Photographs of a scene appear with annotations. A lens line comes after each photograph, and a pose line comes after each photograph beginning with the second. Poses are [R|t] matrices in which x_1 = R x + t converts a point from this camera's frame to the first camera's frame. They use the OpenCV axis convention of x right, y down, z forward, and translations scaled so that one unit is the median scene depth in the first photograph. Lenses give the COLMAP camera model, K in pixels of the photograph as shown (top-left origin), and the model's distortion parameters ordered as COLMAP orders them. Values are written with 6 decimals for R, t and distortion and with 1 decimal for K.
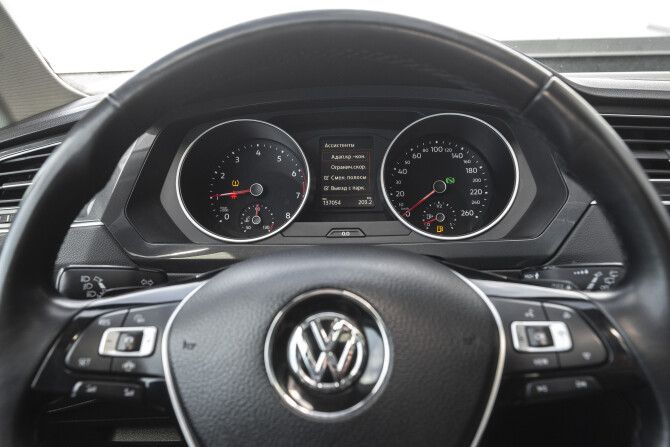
lens RADIAL K [[531.1, 0, 344.6], [0, 531.1, 194.3], [0, 0, 1]] dist [0.002440, -0.000546]
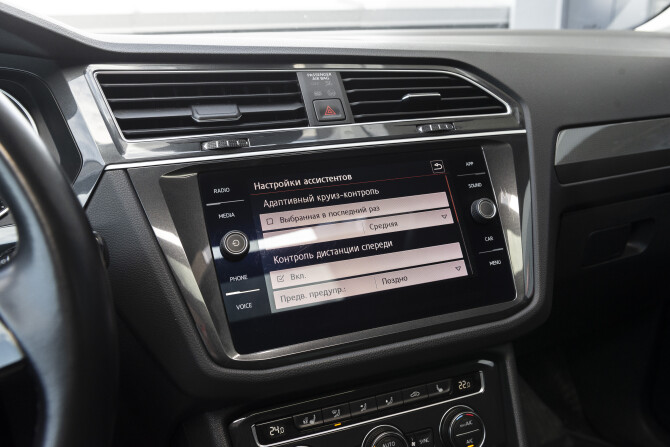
lens RADIAL K [[548.3, 0, 337.9], [0, 548.3, 219.1], [0, 0, 1]] dist [-0.009670, -0.007388]
pose [[0.899329, -0.146699, 0.411930, 0.330954], [0.115622, 0.988294, 0.099529, 0.042910], [-0.421708, -0.041882, 0.905764, -0.018857]]
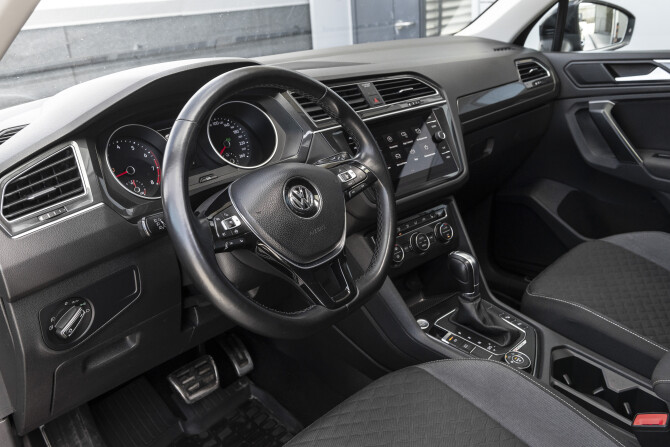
lens RADIAL K [[614.5, 0, 333.7], [0, 614.5, 235.0], [0, 0, 1]] dist [-0.009739, -0.000797]
pose [[0.660786, -0.299962, 0.688030, -1.061344], [0.222668, 0.953747, 0.201957, -0.058414], [-0.716785, 0.019752, 0.697014, -0.645073]]
